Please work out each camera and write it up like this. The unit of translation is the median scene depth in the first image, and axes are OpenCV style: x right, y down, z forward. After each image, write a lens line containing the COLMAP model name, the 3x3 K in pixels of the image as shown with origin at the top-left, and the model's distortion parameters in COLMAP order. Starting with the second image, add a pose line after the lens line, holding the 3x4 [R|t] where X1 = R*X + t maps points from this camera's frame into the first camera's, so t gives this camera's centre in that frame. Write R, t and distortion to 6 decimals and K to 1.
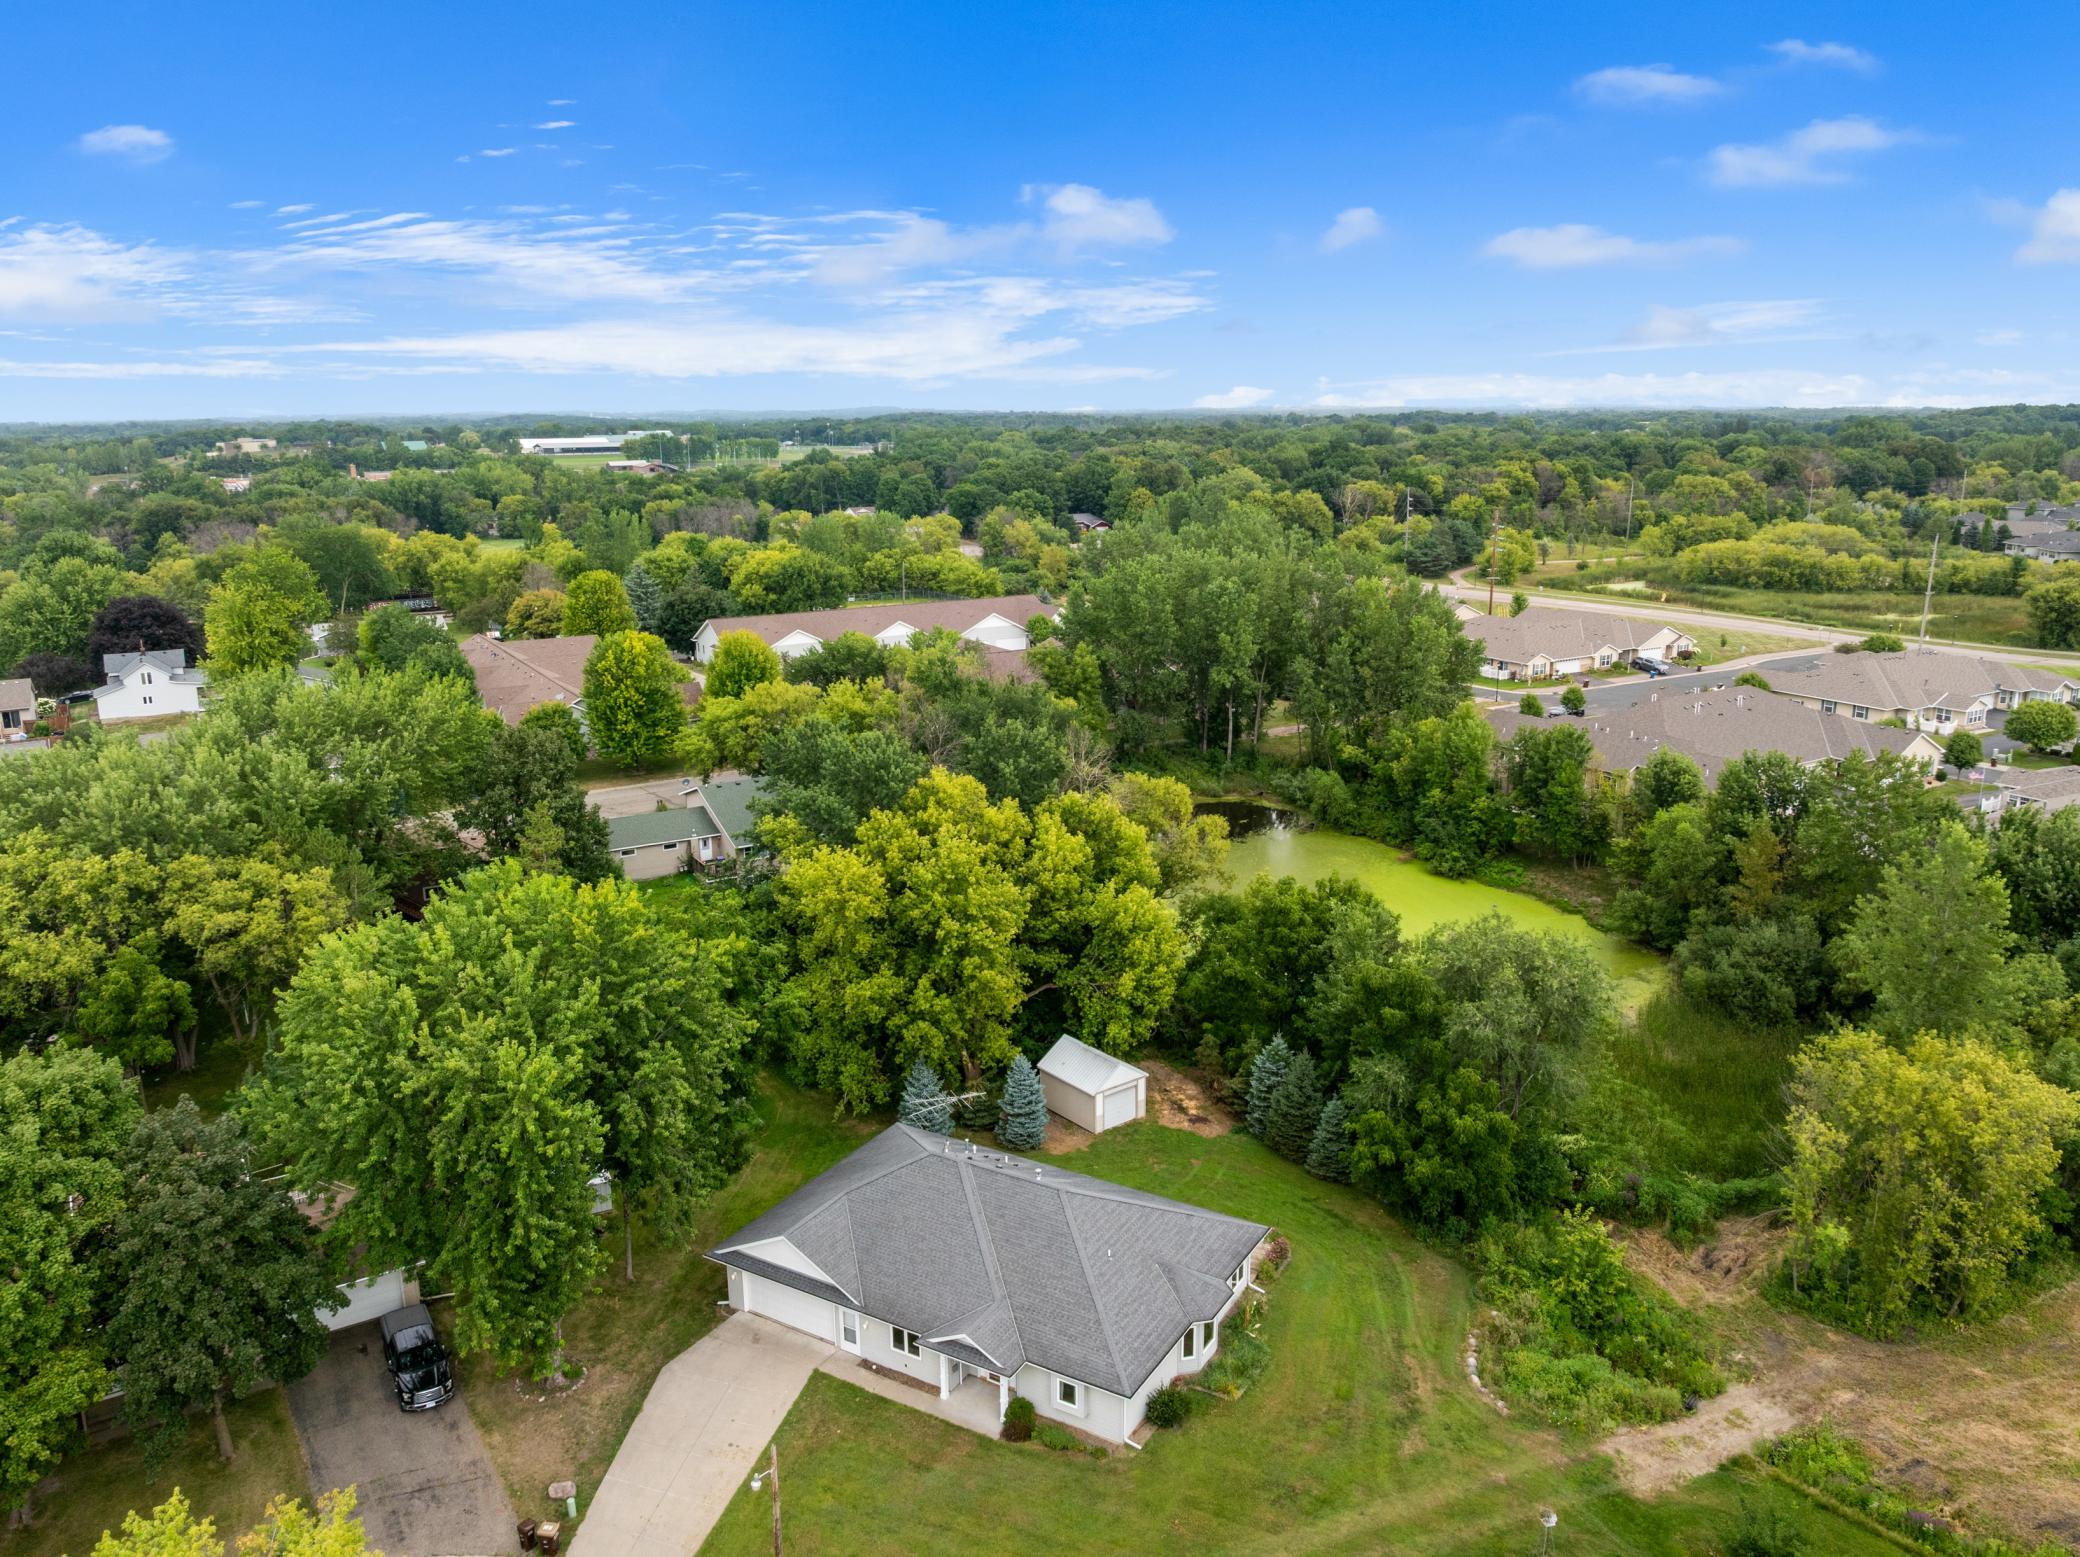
lens RADIAL K [[1483.4, 0, 1042.2], [0, 1483.4, 781.5], [0, 0, 1]] dist [-0.041914, 0.006405]
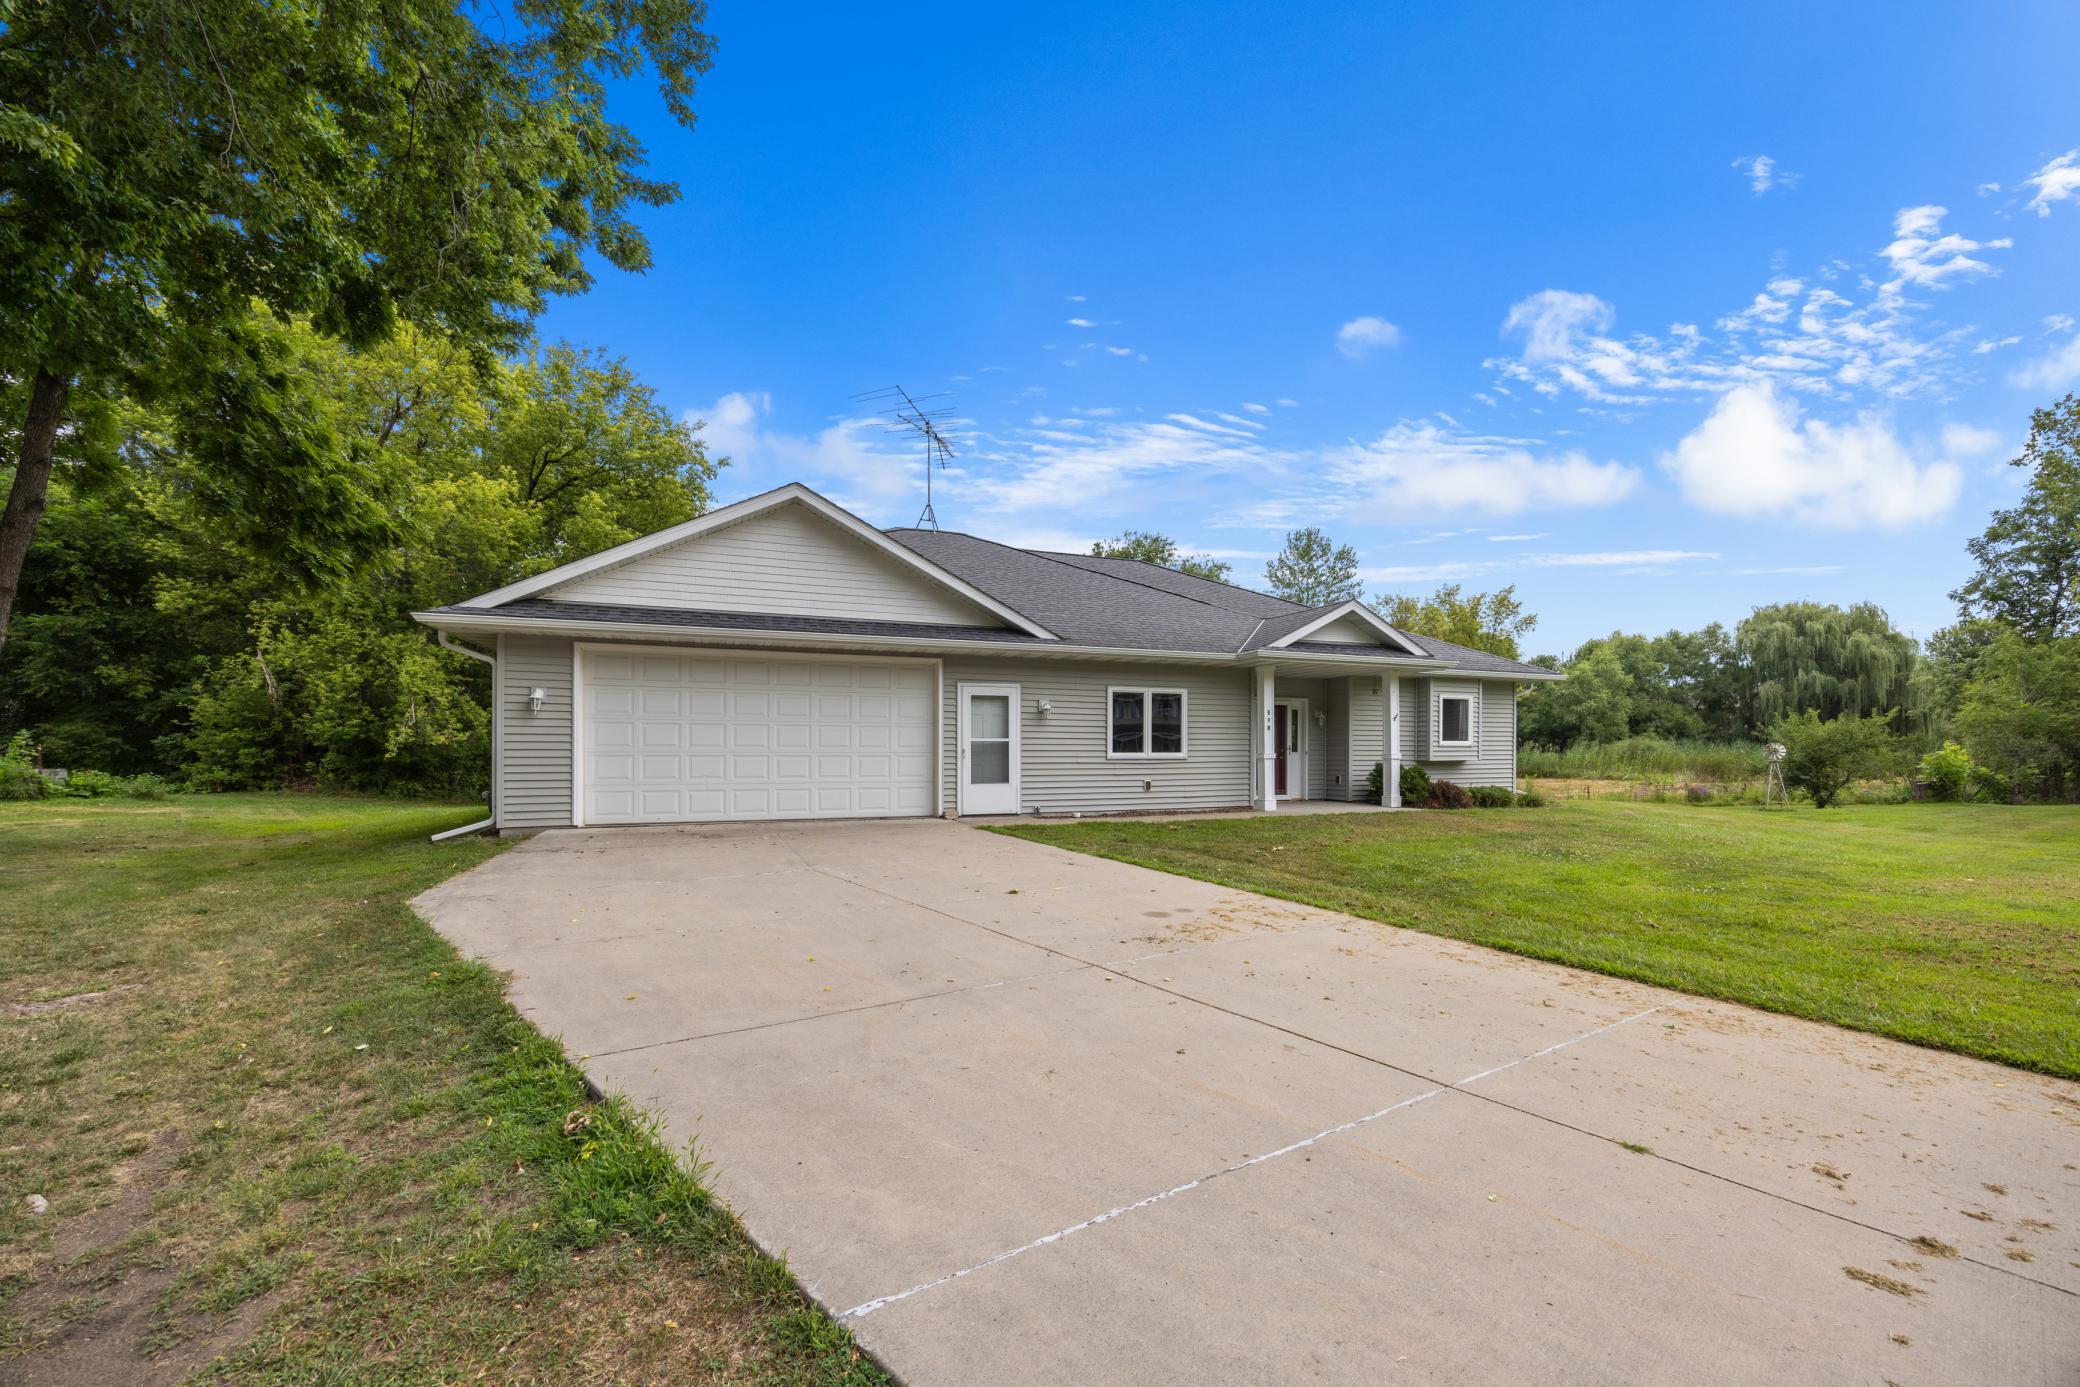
lens RADIAL K [[814.1, 0, 1050.5], [0, 814.1, 747.1], [0, 0, 1]] dist [-0.000741, -0.000160]
pose [[0.615669, 0.009267, 0.787950, -0.211669], [0.188073, 0.969306, -0.158351, 0.300506], [-0.765232, 0.245684, 0.595029, 0.634245]]
